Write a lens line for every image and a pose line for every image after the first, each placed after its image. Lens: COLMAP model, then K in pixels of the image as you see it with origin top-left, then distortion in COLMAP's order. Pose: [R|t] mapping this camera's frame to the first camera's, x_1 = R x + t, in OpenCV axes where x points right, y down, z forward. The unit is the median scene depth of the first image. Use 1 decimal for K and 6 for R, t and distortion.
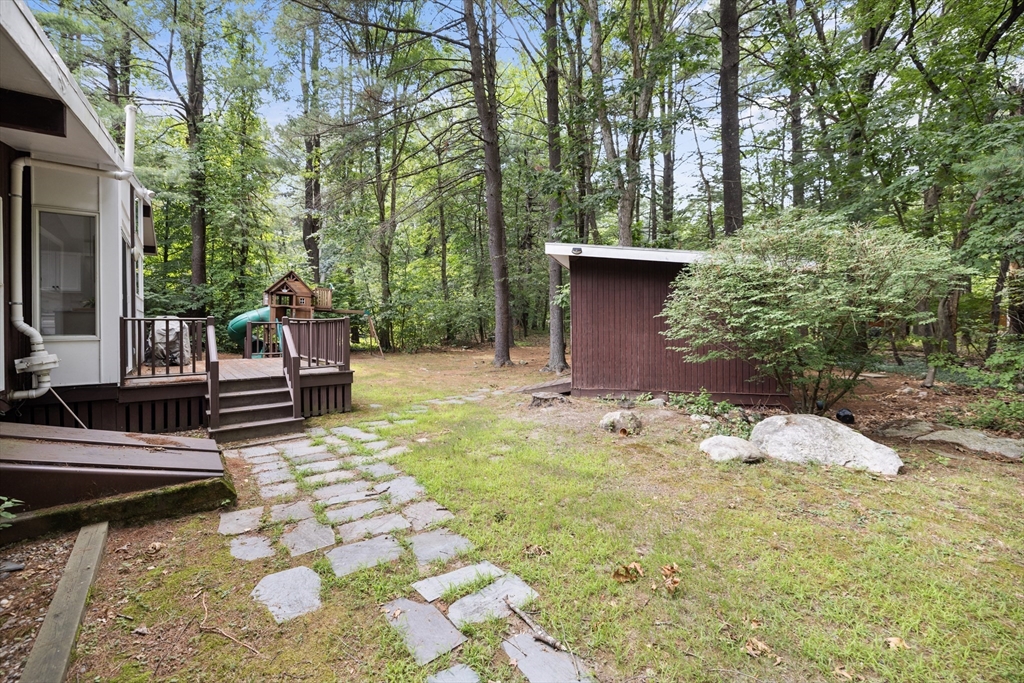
lens RADIAL K [[463.1, 0, 524.2], [0, 463.1, 341.5], [0, 0, 1]] dist [-0.000813, -0.000066]
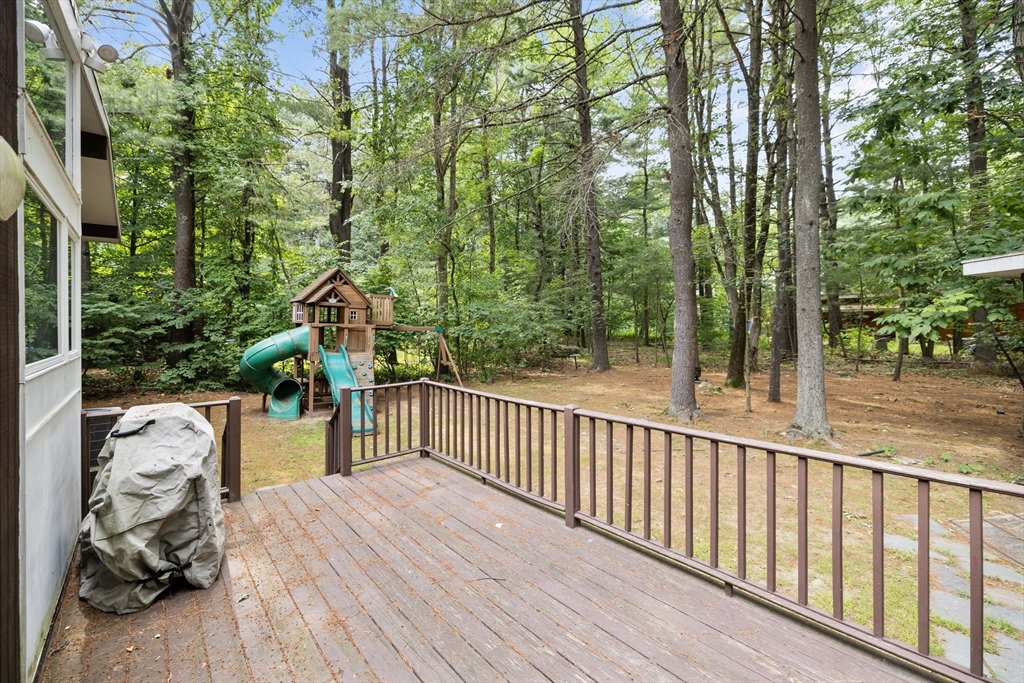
lens RADIAL K [[434.9, 0, 503.6], [0, 434.9, 325.6], [0, 0, 1]] dist [0.001213, 0.000103]
pose [[0.998547, -0.008296, 0.053247, -0.281883], [0.009271, 0.999793, -0.018098, -0.055785], [-0.053086, 0.018565, 0.998417, 0.353803]]
